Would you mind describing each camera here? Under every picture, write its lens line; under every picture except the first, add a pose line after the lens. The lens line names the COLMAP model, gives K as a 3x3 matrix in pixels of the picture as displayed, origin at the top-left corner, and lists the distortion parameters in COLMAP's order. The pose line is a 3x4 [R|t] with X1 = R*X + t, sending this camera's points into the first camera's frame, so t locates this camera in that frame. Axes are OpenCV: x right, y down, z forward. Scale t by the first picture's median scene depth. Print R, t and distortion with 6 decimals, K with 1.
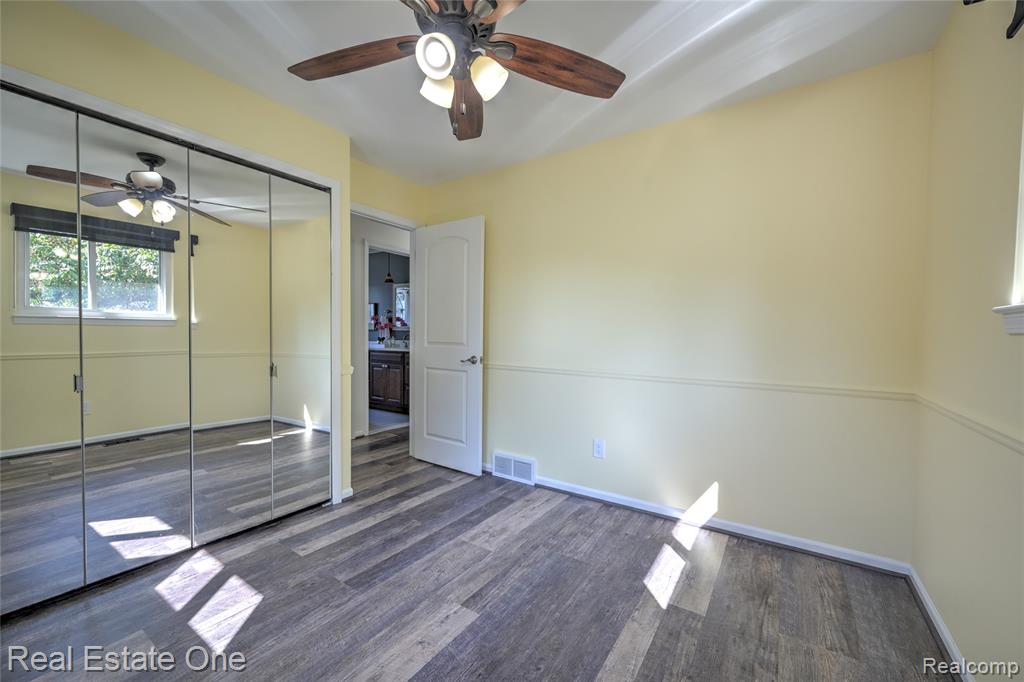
lens RADIAL K [[403.2, 0, 517.9], [0, 403.2, 345.4], [0, 0, 1]] dist [-0.000142, -0.000227]
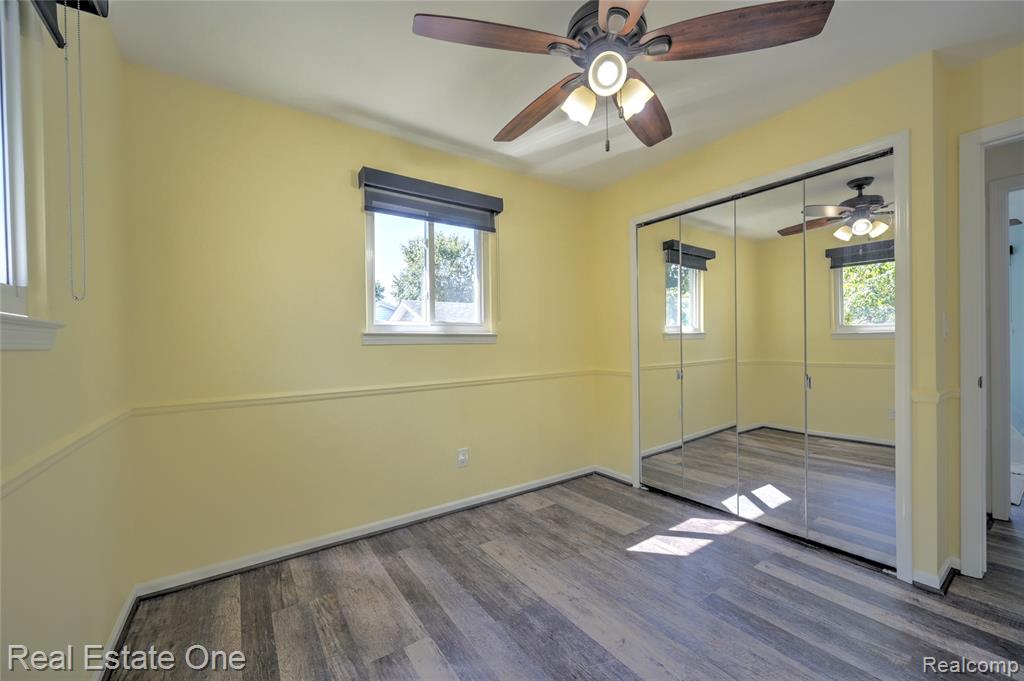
lens RADIAL K [[403.2, 0, 517.9], [0, 403.2, 344.9], [0, 0, 1]] dist [-0.000142, -0.000227]
pose [[-0.357760, 0.000090, -0.933814, 0.679989], [-0.018330, 0.999807, 0.007118, -0.026456], [0.933634, 0.019663, -0.357689, 0.899807]]
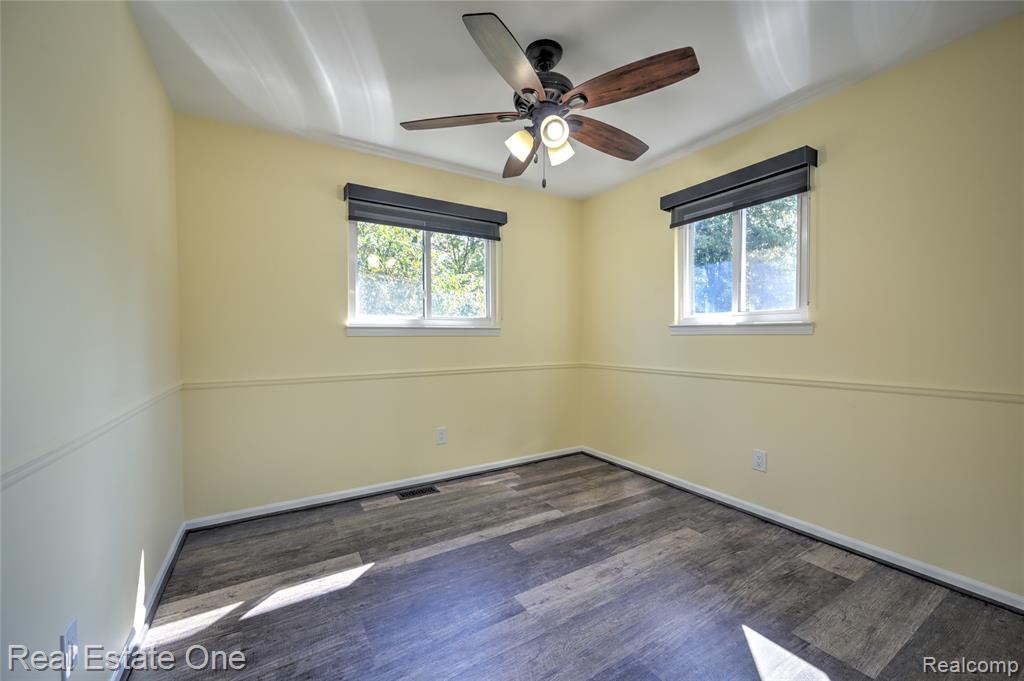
lens RADIAL K [[403.2, 0, 517.9], [0, 403.2, 344.9], [0, 0, 1]] dist [-0.000142, -0.000227]
pose [[-0.910254, -0.014718, 0.413789, -0.489810], [0.007700, 0.998593, 0.052459, -0.059981], [-0.413979, 0.050938, -0.908860, 1.751658]]
